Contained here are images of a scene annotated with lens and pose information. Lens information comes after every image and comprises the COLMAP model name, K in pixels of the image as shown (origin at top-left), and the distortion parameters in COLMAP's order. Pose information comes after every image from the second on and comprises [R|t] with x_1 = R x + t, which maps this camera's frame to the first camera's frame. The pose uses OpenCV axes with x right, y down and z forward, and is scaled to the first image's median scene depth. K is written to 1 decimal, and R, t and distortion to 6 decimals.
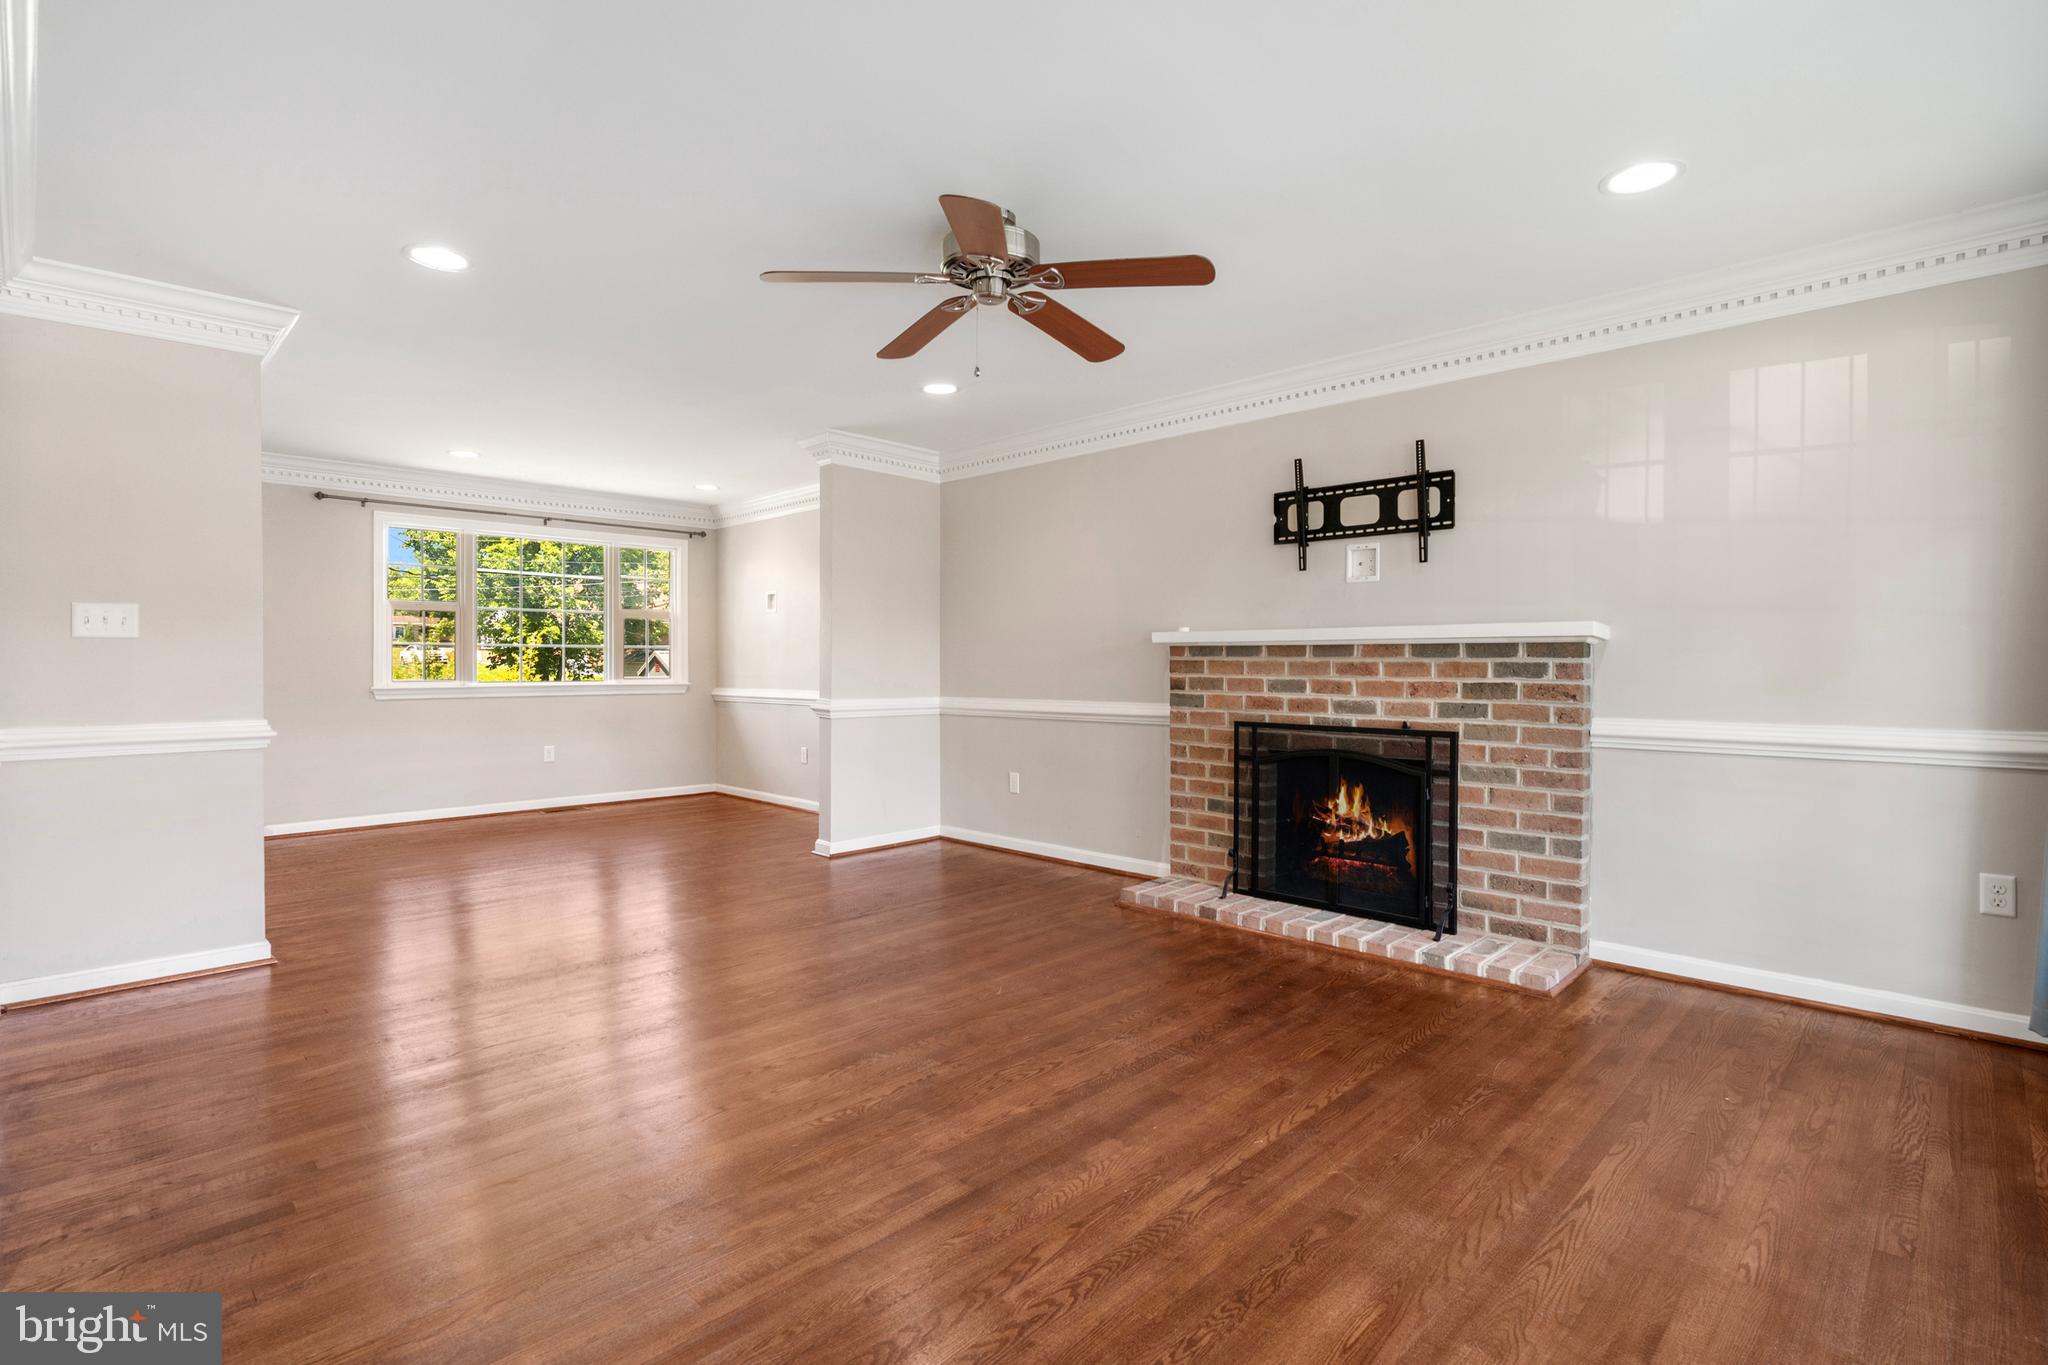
lens RADIAL K [[957.7, 0, 1024.0], [0, 957.7, 682.5], [0, 0, 1]] dist [-0.023144, 0.000129]
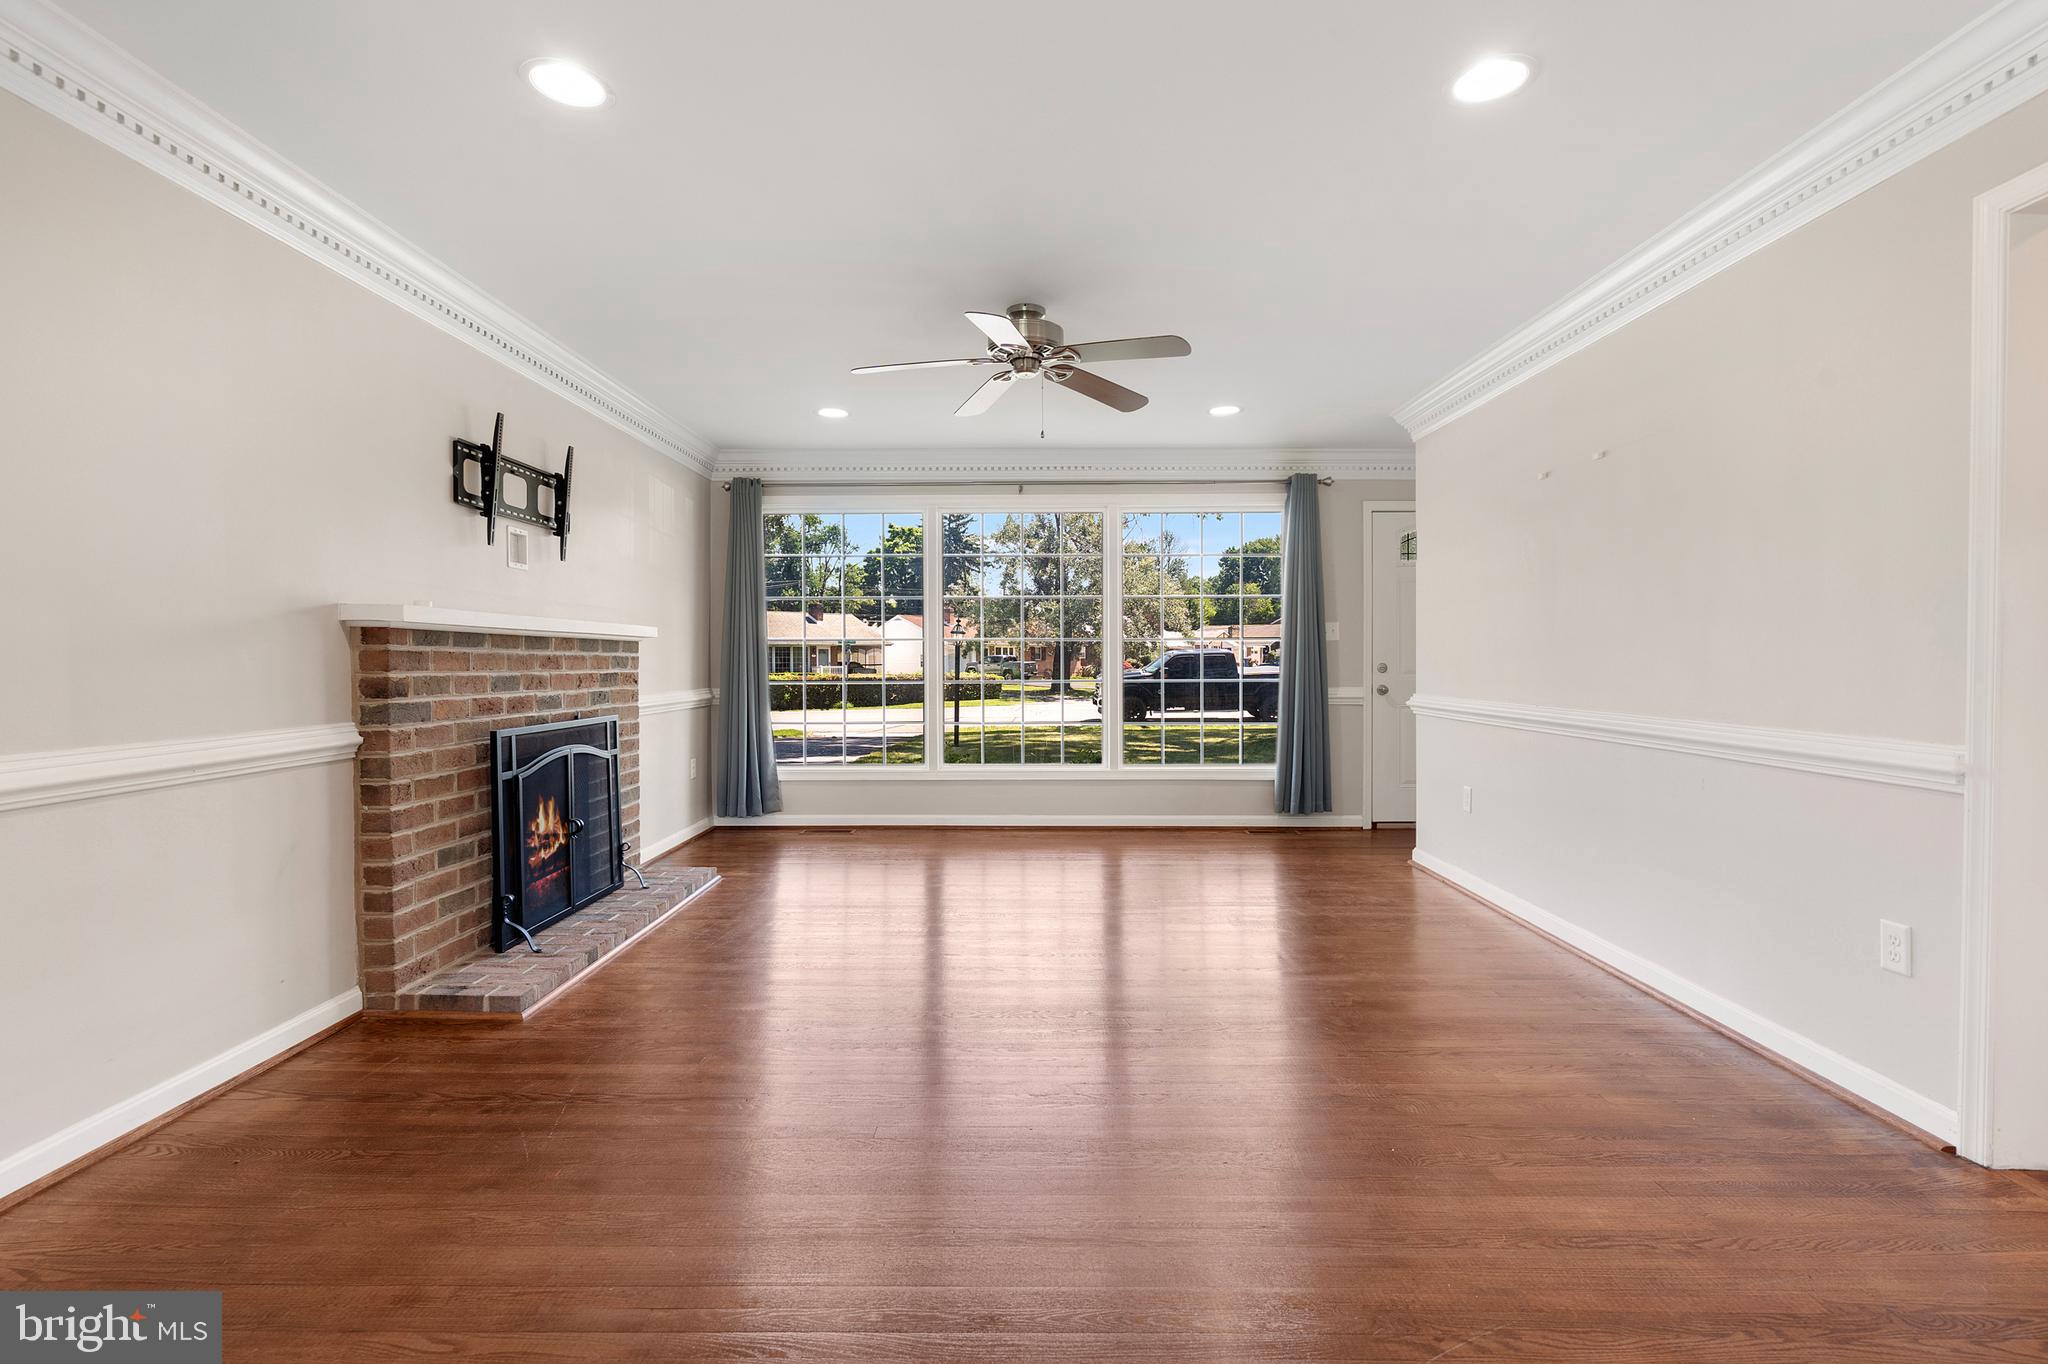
lens RADIAL K [[947.1, 0, 1024.0], [0, 947.1, 682.0], [0, 0, 1]] dist [-0.011841, 0.000062]
pose [[-0.698768, -0.017199, 0.715141, -0.586047], [0.013190, 0.999231, 0.036919, -0.020518], [-0.715227, 0.035231, -0.698004, 1.159684]]
